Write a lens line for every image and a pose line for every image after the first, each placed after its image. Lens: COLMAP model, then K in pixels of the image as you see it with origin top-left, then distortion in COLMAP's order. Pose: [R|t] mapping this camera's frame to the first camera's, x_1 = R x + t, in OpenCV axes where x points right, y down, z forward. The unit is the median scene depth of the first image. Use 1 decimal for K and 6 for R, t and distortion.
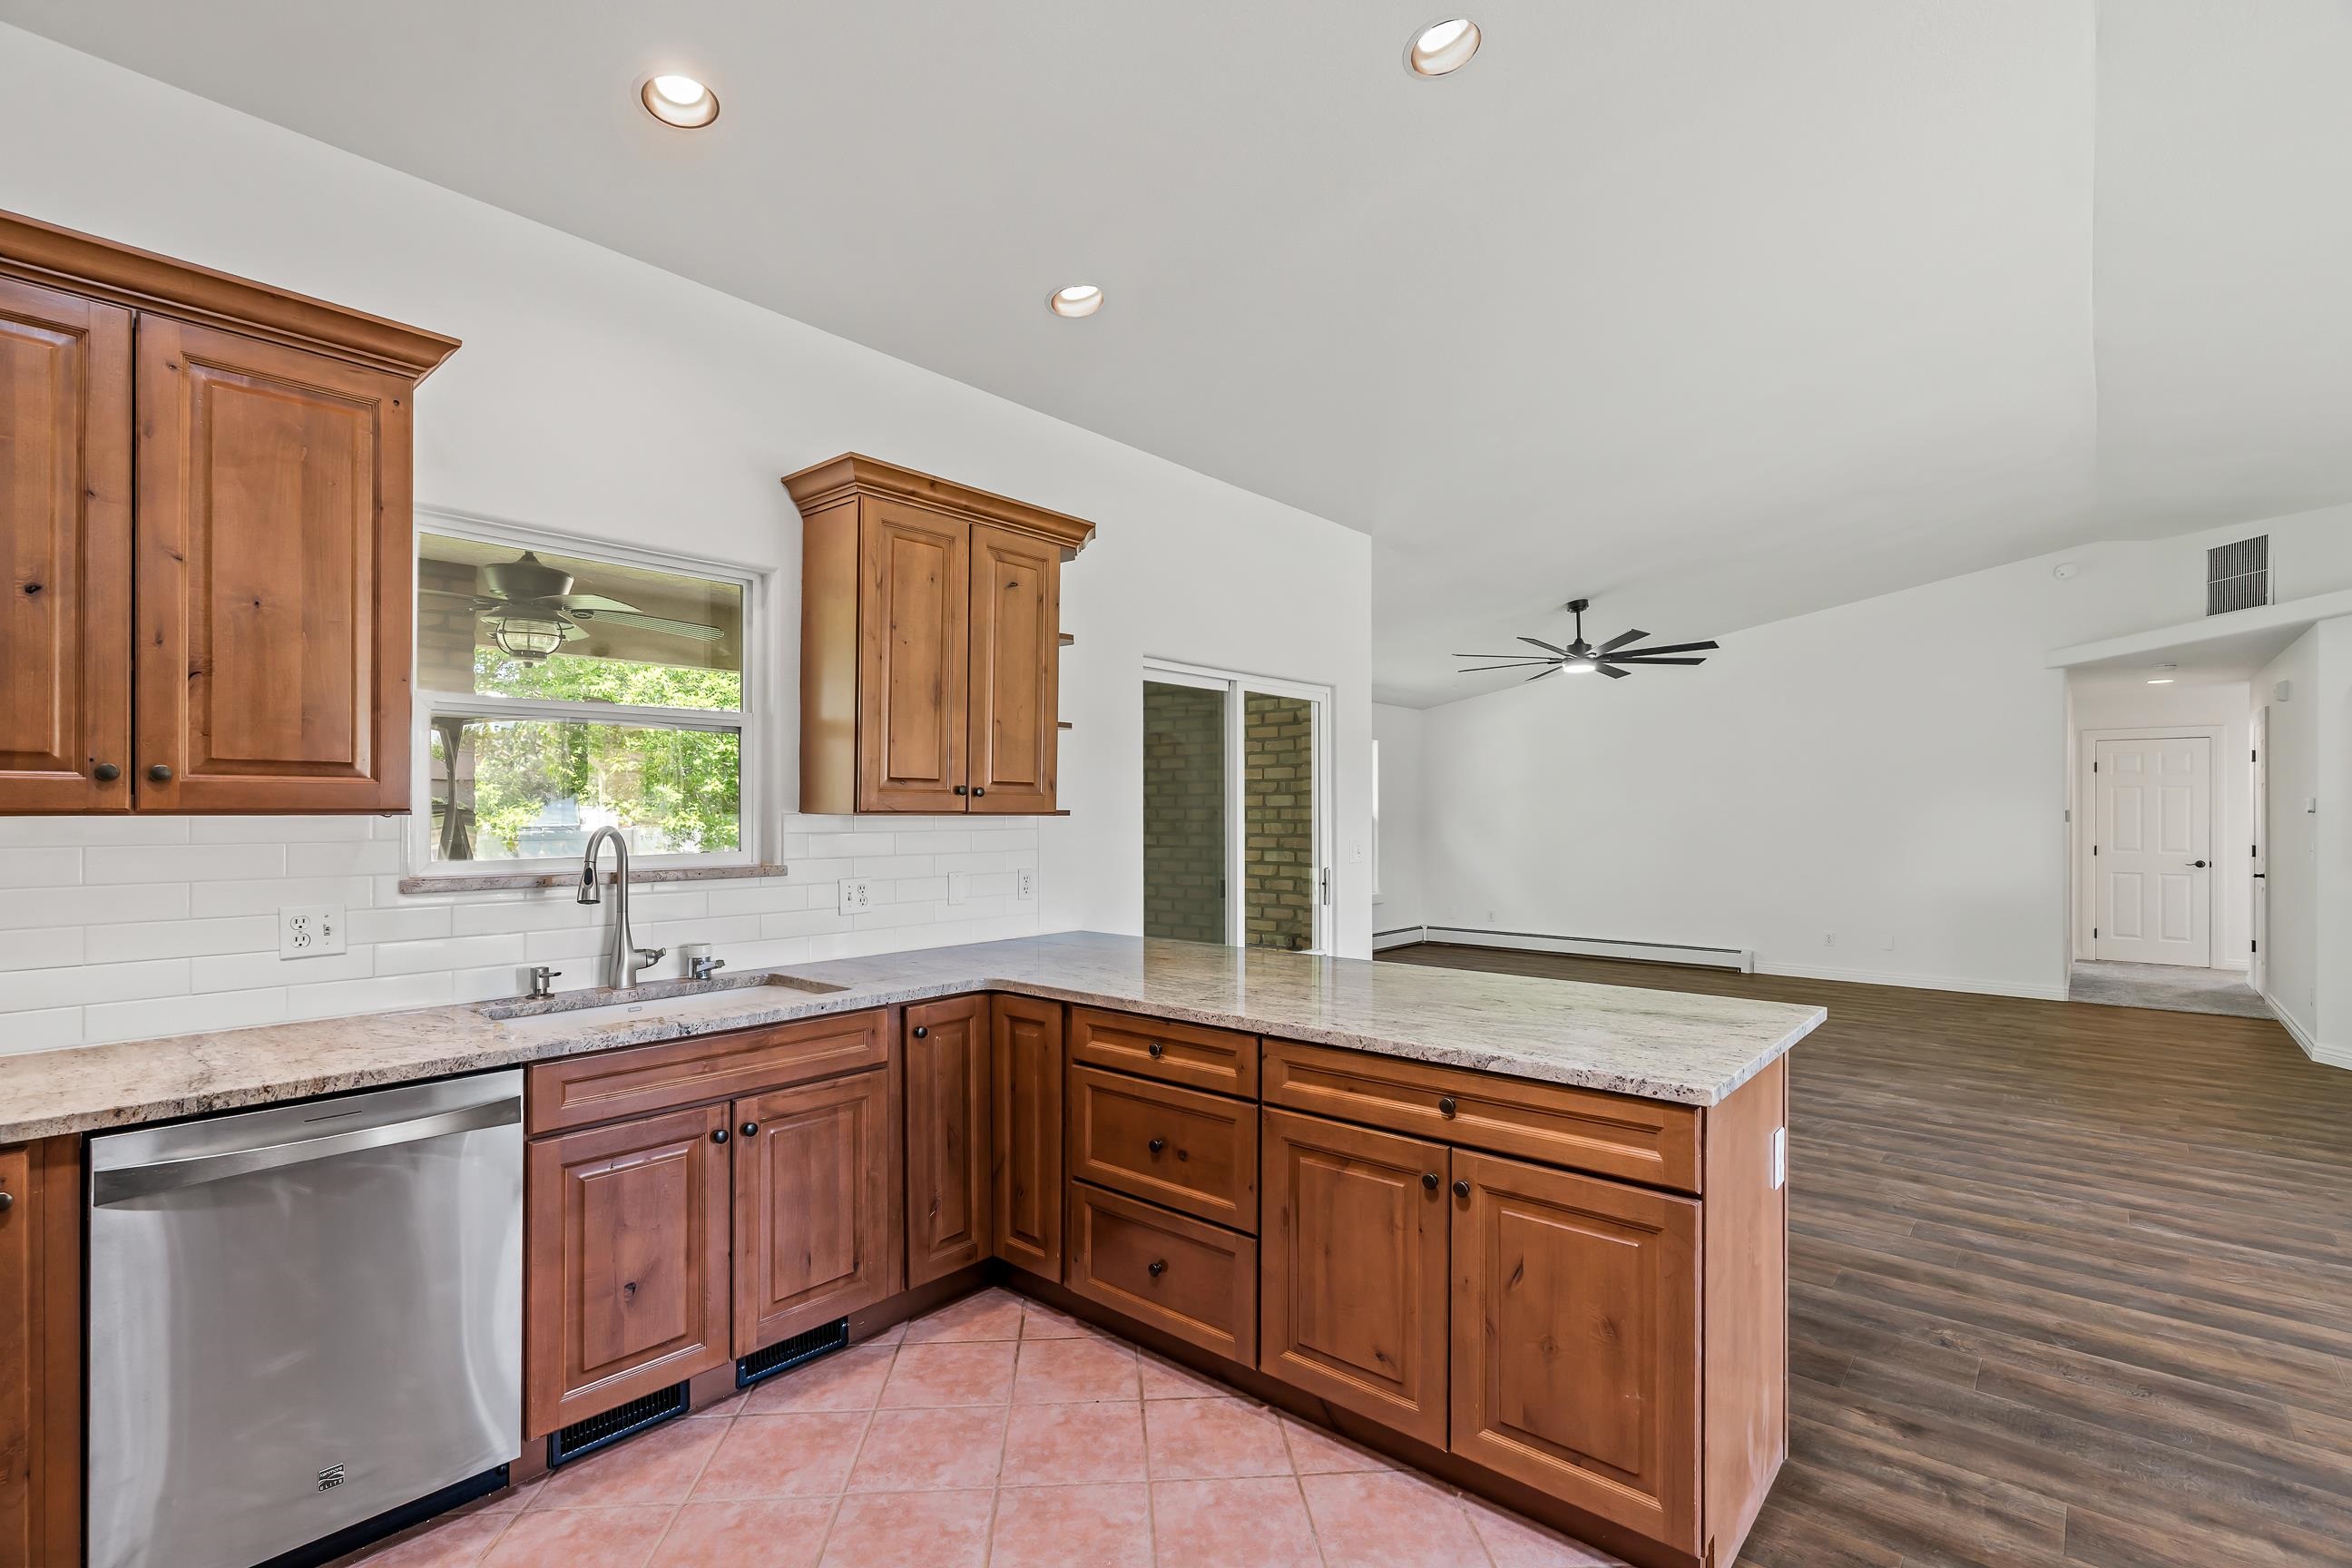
lens RADIAL K [[1068.4, 0, 1178.4], [0, 1068.4, 807.4], [0, 0, 1]] dist [0.001049, 0.000262]
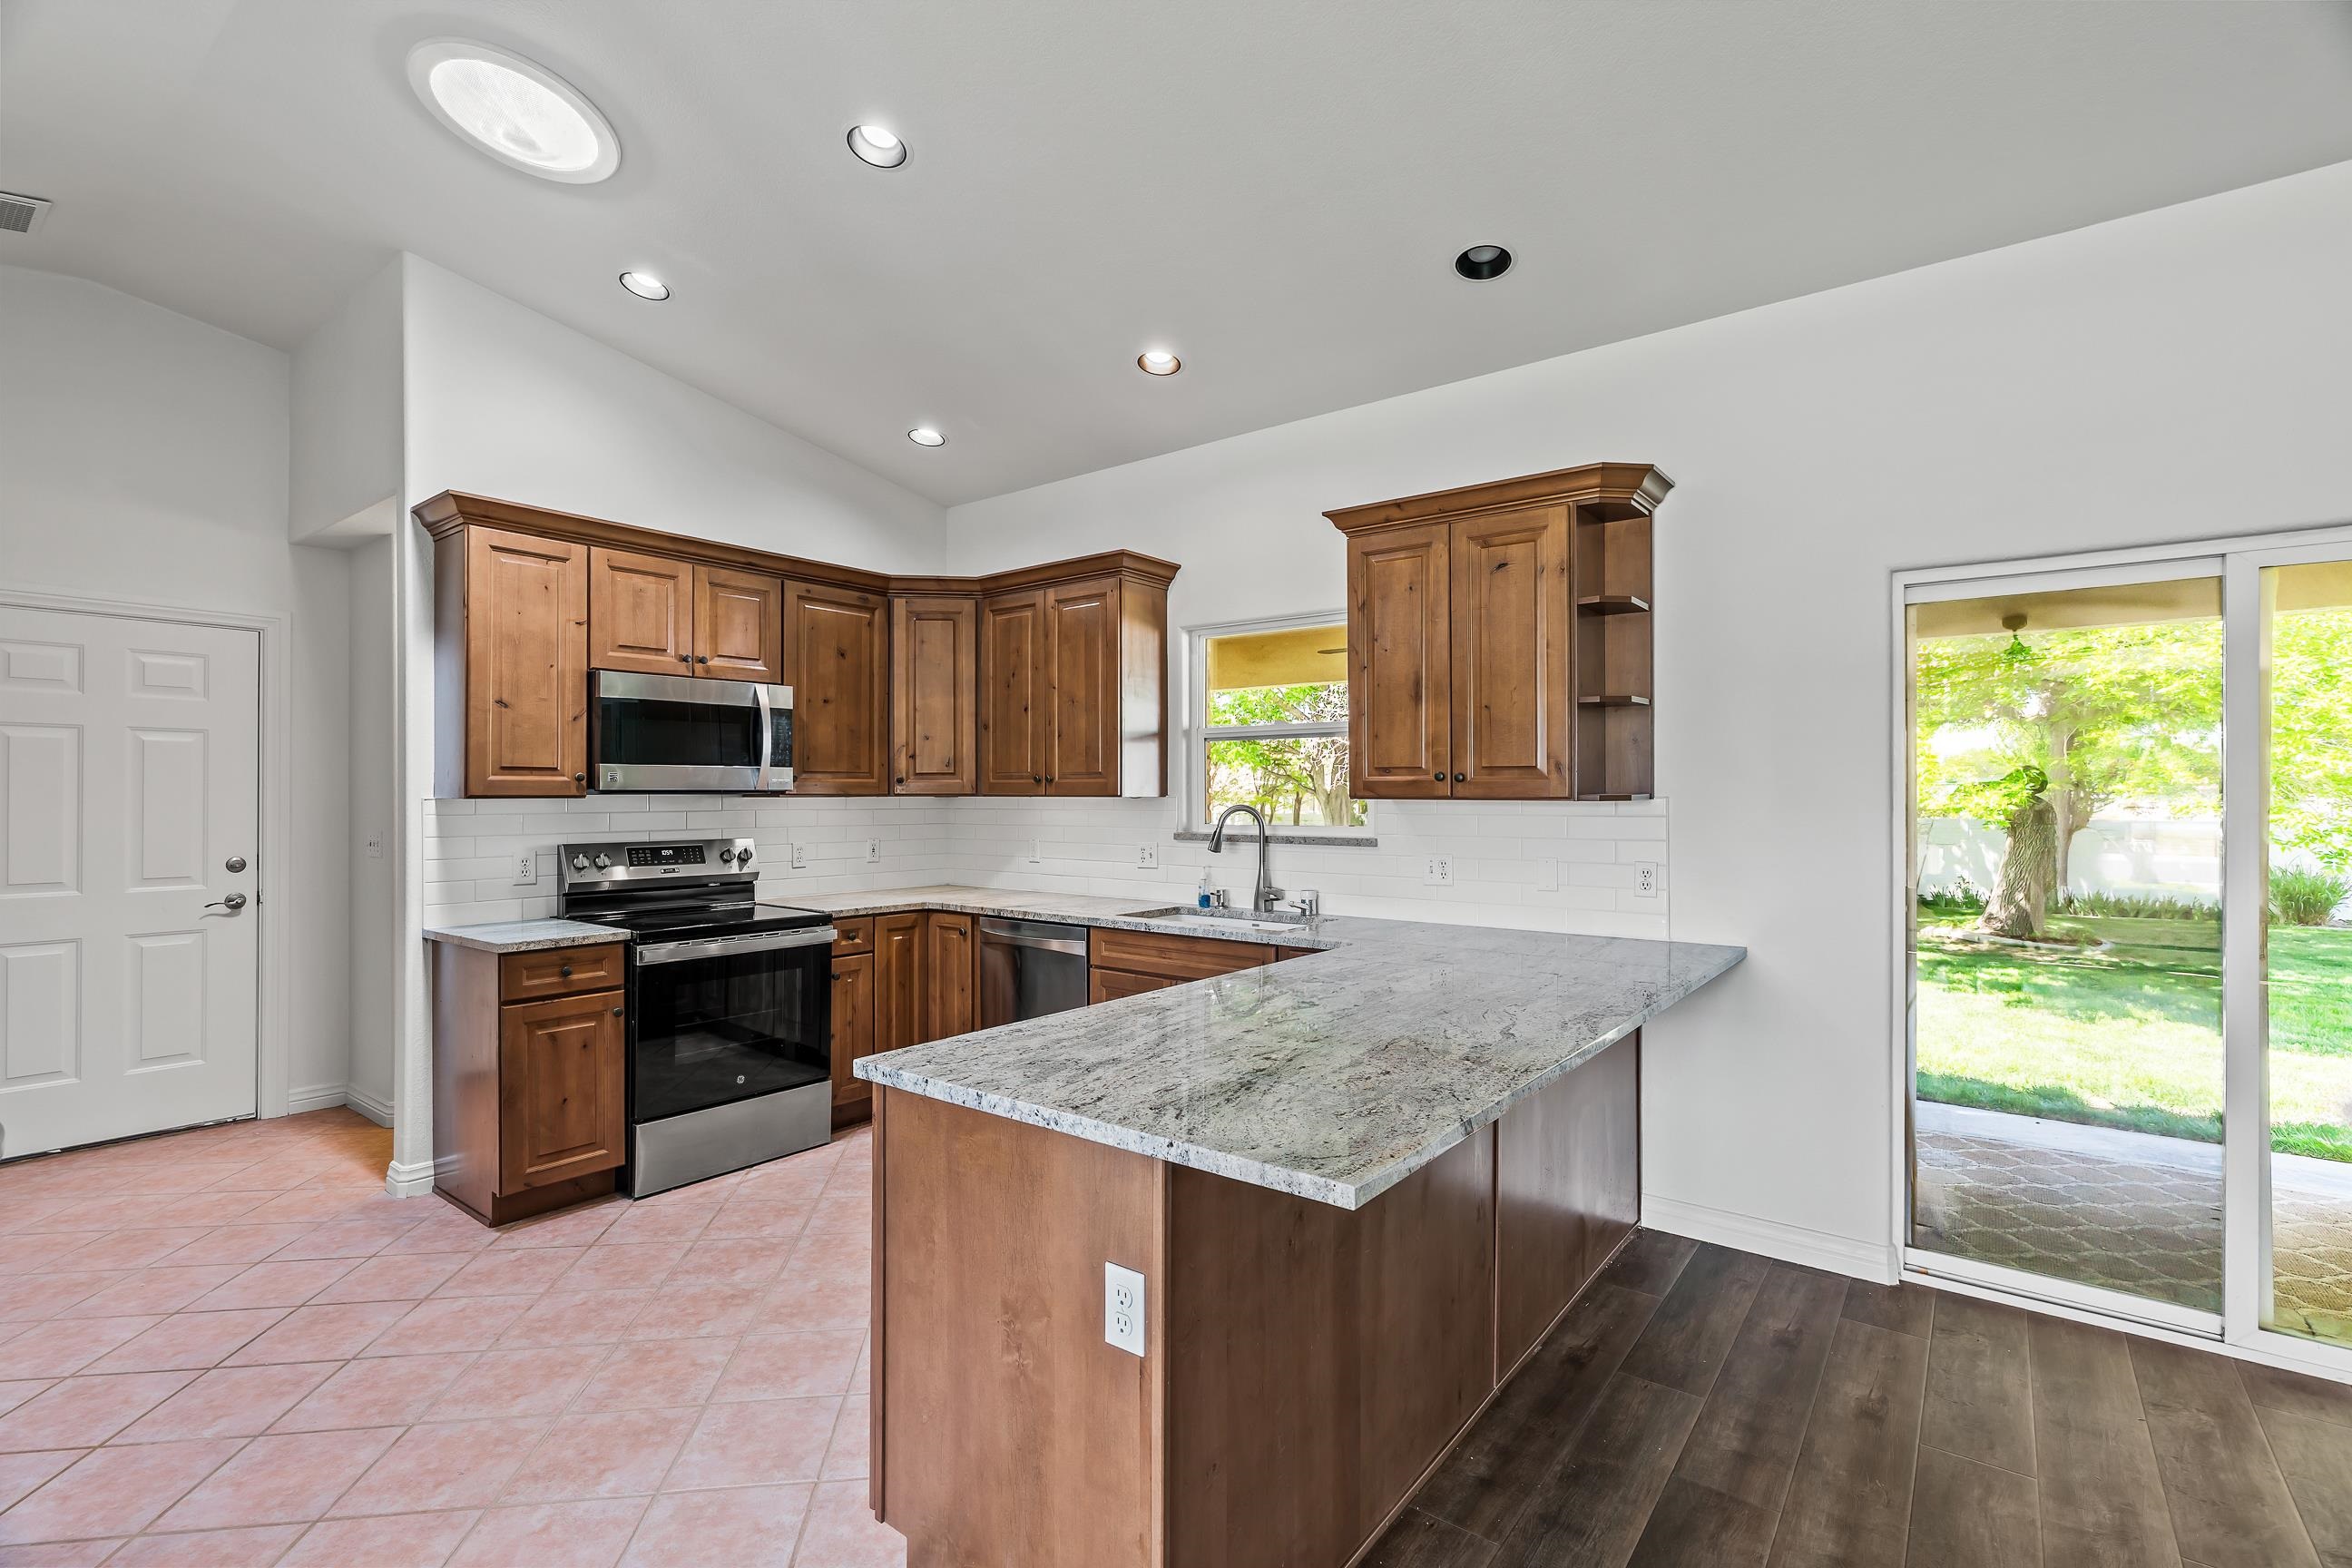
lens RADIAL K [[1068.4, 0, 1174.1], [0, 1068.4, 792.4], [0, 0, 1]] dist [0.001049, 0.000262]
pose [[0.050082, -0.000478, -0.998745, 1.285088], [0.002921, 0.999996, -0.000332, -0.000730], [0.998741, -0.002900, 0.050083, 1.029924]]
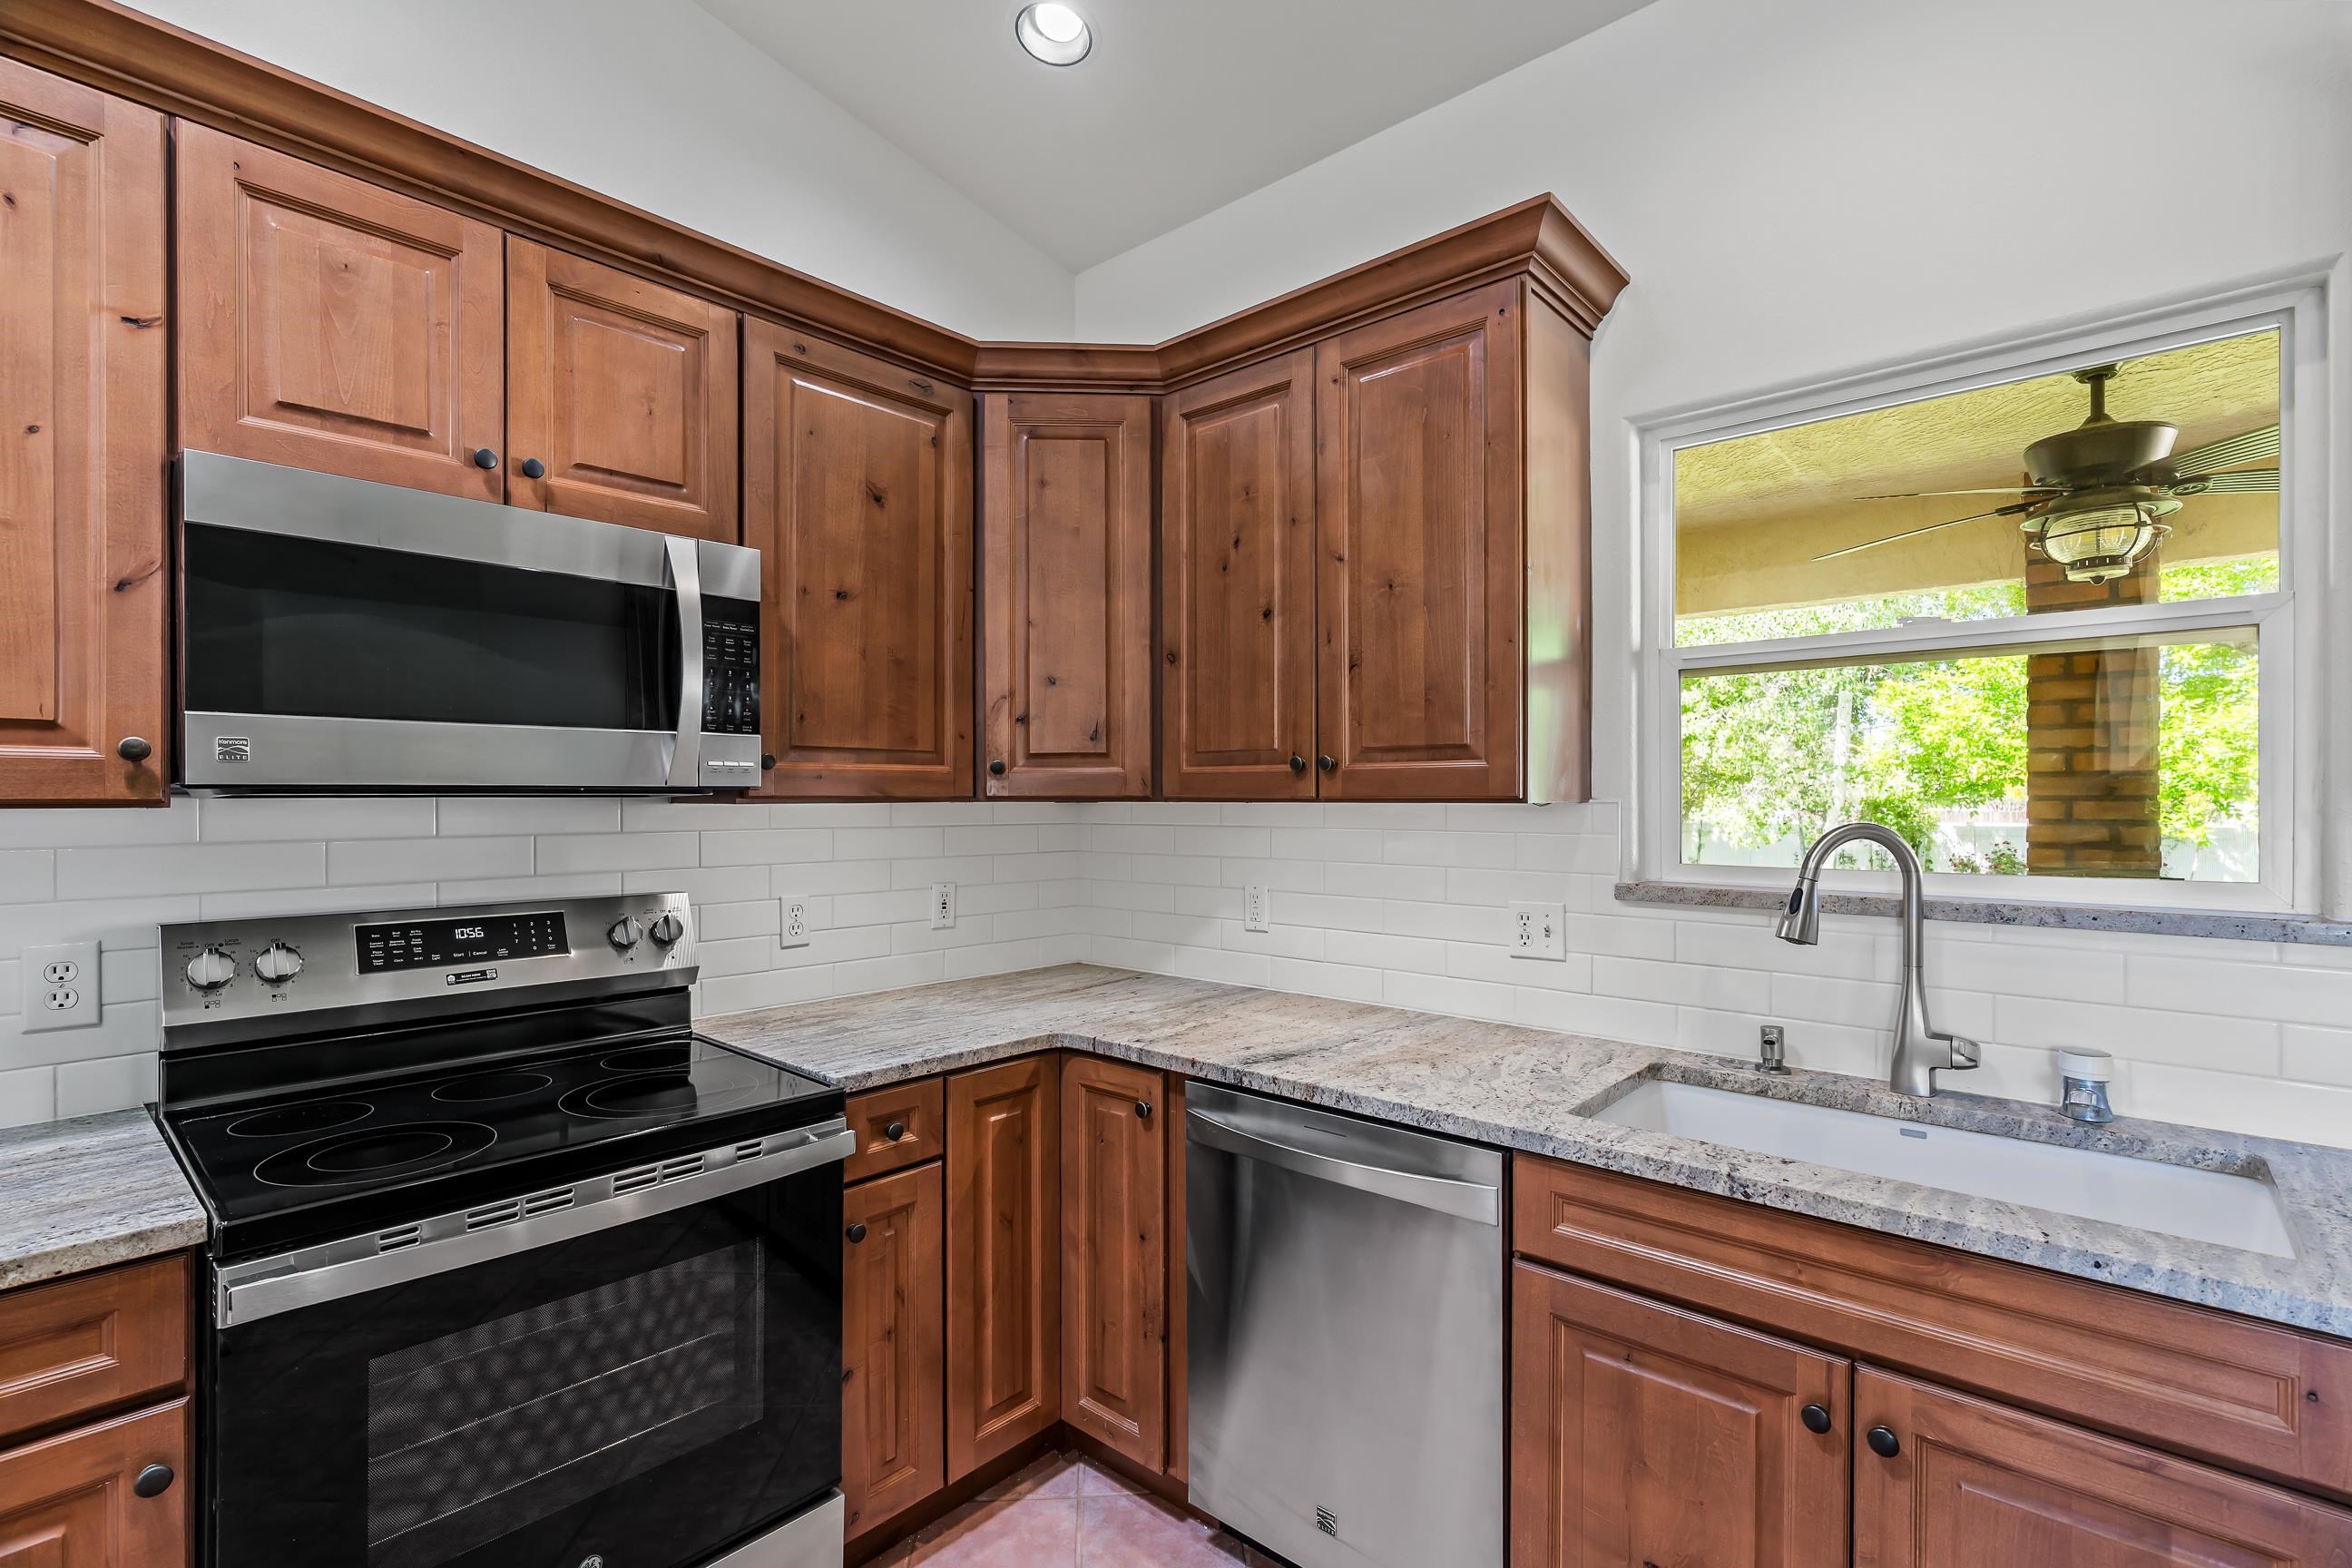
lens RADIAL K [[1068.4, 0, 1179.8], [0, 1068.4, 797.9], [0, 0, 1]] dist [0.001049, 0.000262]
pose [[-0.008482, 0.000501, -0.999964, 0.110303], [0.004114, 0.999991, 0.000466, 0.001463], [0.999956, -0.004110, -0.008484, 0.764208]]
